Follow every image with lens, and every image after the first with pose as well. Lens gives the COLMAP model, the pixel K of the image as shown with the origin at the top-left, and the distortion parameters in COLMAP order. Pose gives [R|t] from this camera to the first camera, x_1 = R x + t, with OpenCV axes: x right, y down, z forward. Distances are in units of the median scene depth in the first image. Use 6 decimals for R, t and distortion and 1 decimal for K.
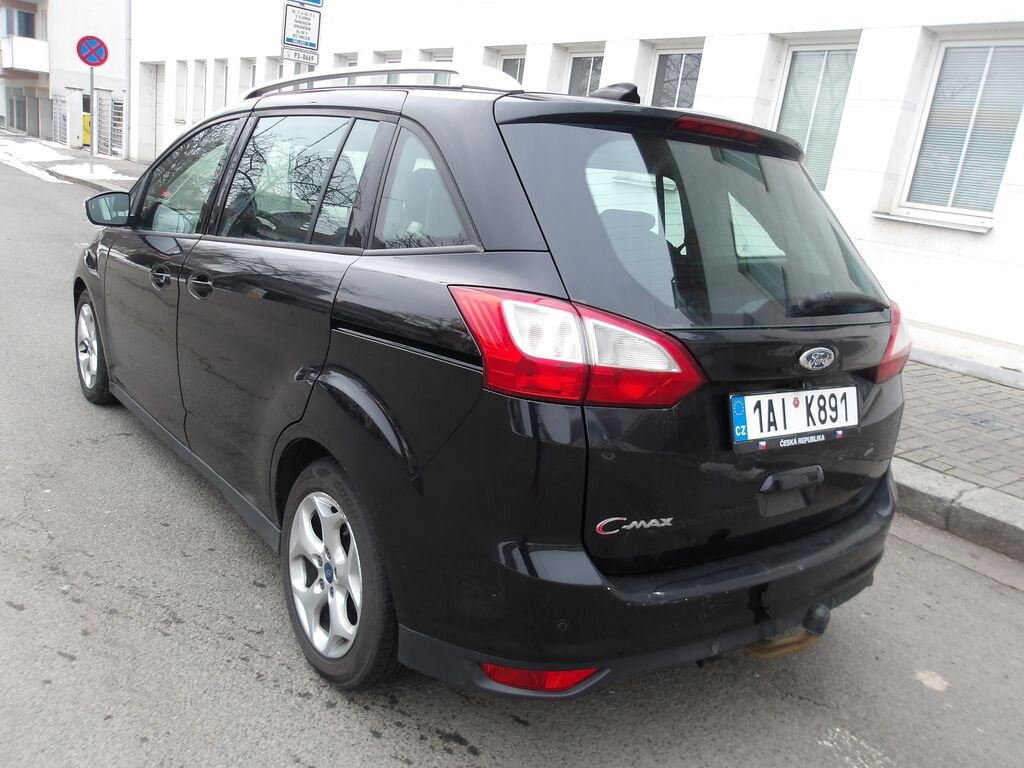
lens RADIAL K [[867.7, 0, 526.3], [0, 867.7, 395.7], [0, 0, 1]] dist [0.005523, 0.000792]
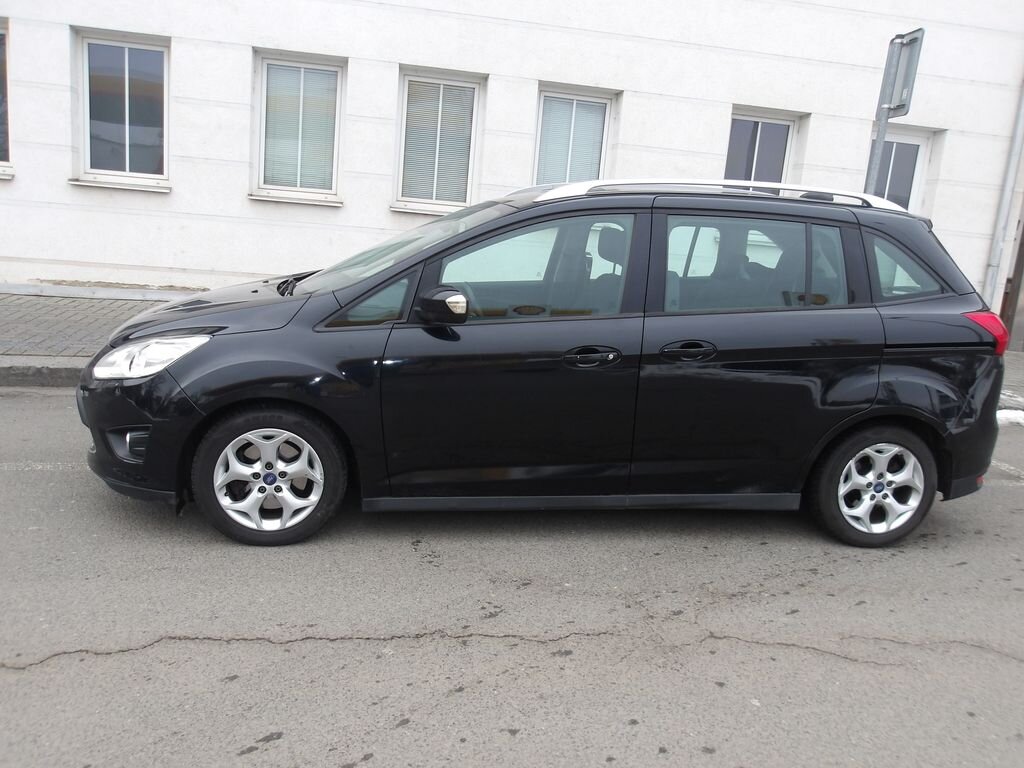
lens RADIAL K [[863.2, 0, 508.0], [0, 863.2, 386.5], [0, 0, 1]] dist [0.001890, 0.020090]
pose [[0.462974, -0.252014, 0.849791, -2.160223], [0.199140, 0.963793, 0.177329, -0.486786], [-0.863712, 0.087129, 0.496397, 0.817543]]
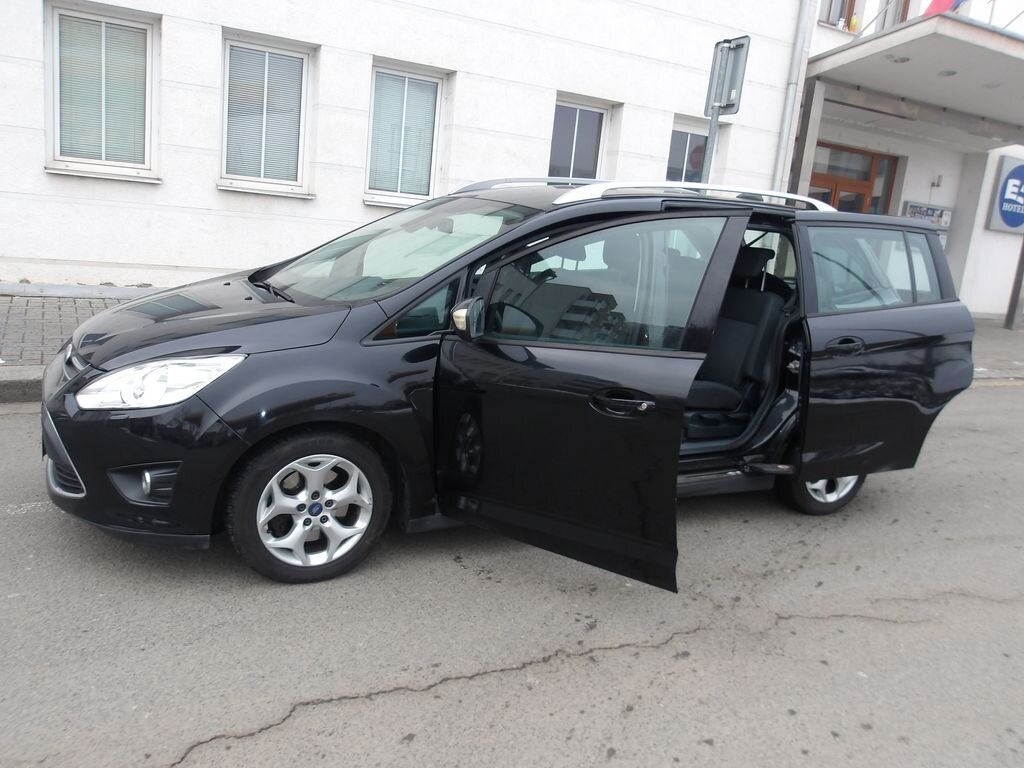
lens RADIAL K [[863.2, 0, 508.0], [0, 863.2, 386.5], [0, 0, 1]] dist [0.001890, 0.020090]
pose [[0.165056, -0.298355, 0.940075, -2.303769], [0.174117, 0.946992, 0.269979, -0.662361], [-0.970793, 0.119122, 0.208255, 1.379921]]
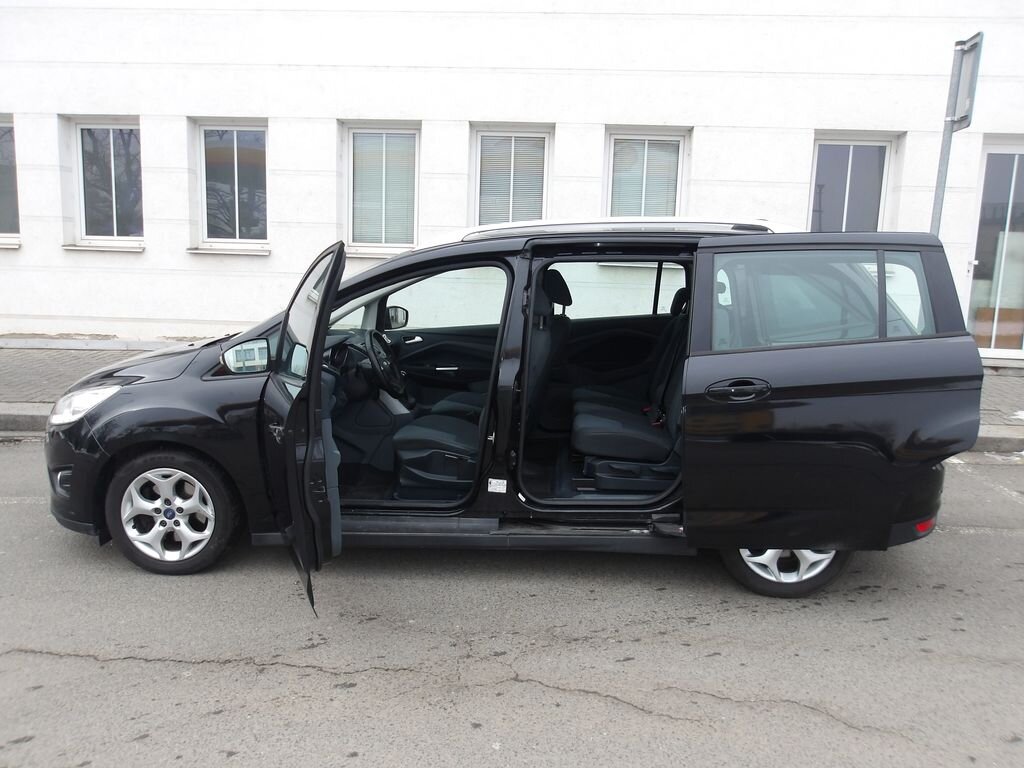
lens RADIAL K [[864.2, 0, 512.0], [0, 864.2, 384.0], [0, 0, 1]] dist [0.011792, 0.015377]
pose [[0.649093, -0.219921, 0.728226, -1.820837], [0.243971, 0.966913, 0.074543, -0.341210], [-0.720525, 0.129281, 0.681271, 0.236424]]
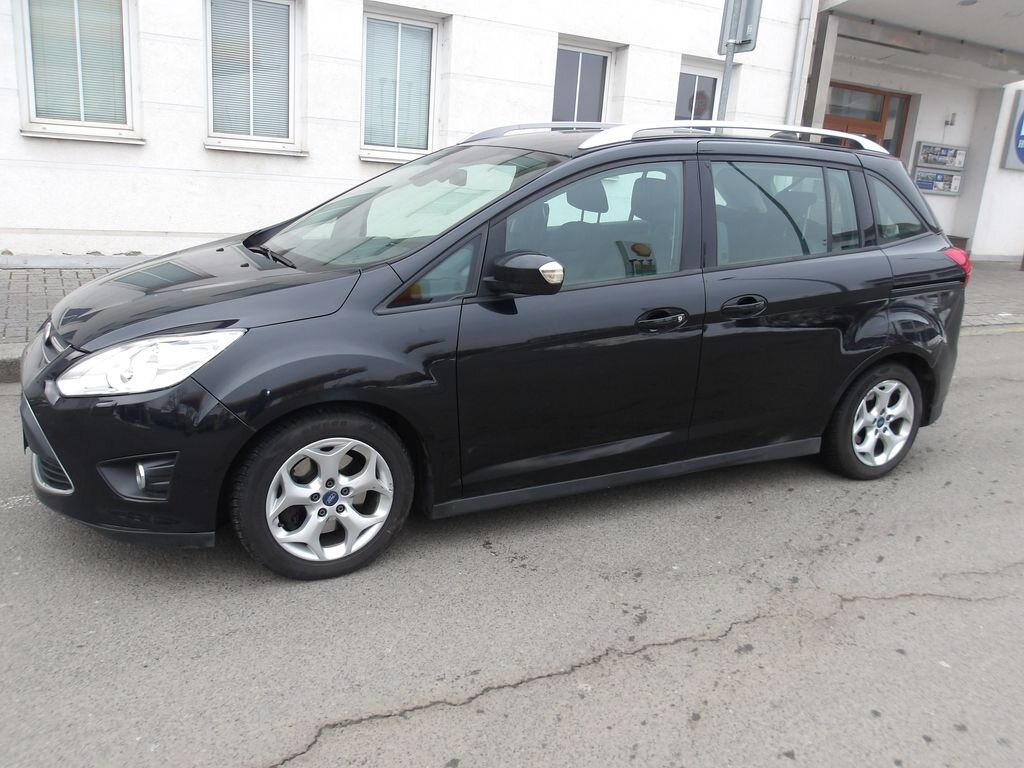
lens RADIAL K [[863.2, 0, 508.0], [0, 863.2, 386.5], [0, 0, 1]] dist [0.001890, 0.020090]
pose [[0.153592, -0.349486, 0.924267, -2.158120], [0.201844, 0.926740, 0.316879, -0.648378], [-0.967300, 0.137887, 0.212881, 1.461723]]
